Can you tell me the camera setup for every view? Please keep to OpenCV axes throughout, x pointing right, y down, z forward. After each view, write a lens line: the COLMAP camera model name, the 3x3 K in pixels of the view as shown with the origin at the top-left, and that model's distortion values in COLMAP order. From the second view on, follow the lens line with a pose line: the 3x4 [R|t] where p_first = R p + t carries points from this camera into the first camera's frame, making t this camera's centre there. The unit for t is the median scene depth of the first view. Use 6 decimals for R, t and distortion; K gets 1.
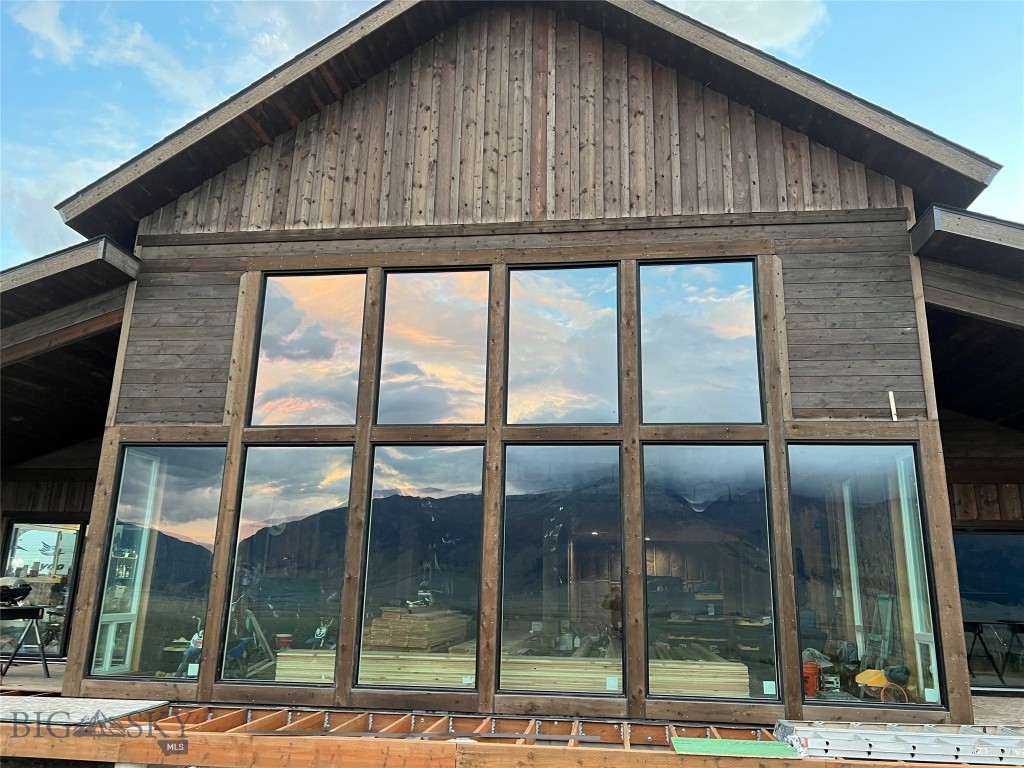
lens RADIAL K [[765.1, 0, 512.9], [0, 765.1, 381.8], [0, 0, 1]] dist [0.052080, -0.057111]
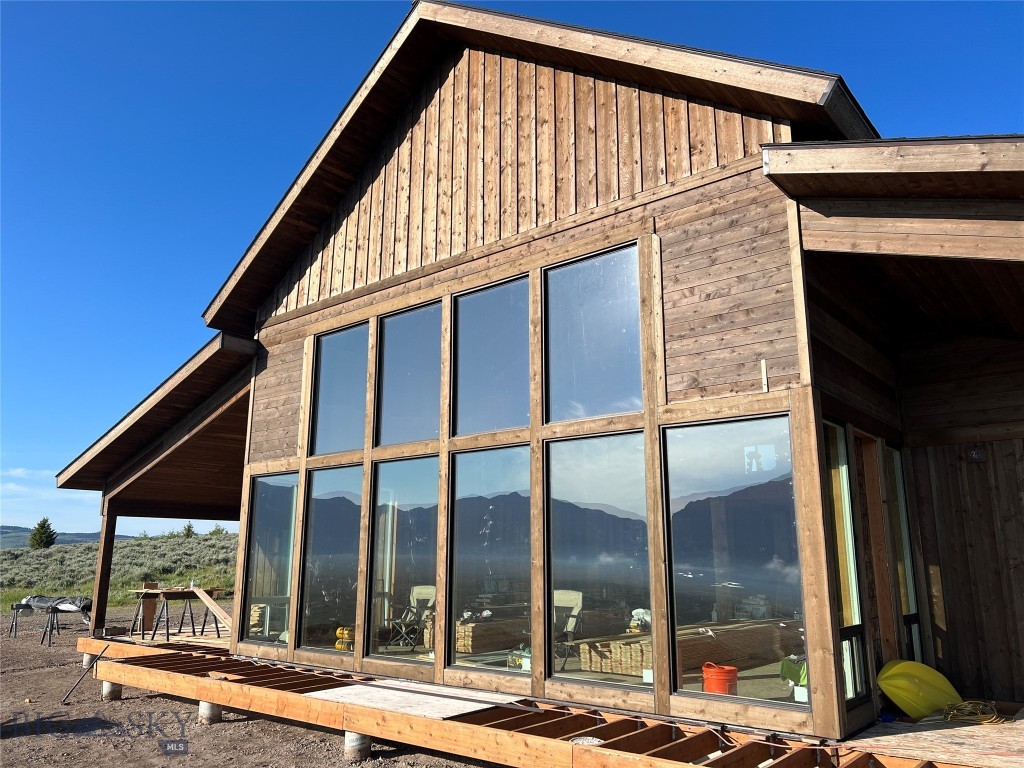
lens RADIAL K [[765.1, 0, 514.4], [0, 765.1, 386.8], [0, 0, 1]] dist [0.052080, -0.057111]
pose [[0.841430, -0.135666, -0.523059, 0.650413], [0.153141, 0.988154, -0.009944, 0.007635], [0.518212, -0.071735, 0.852238, 0.073652]]
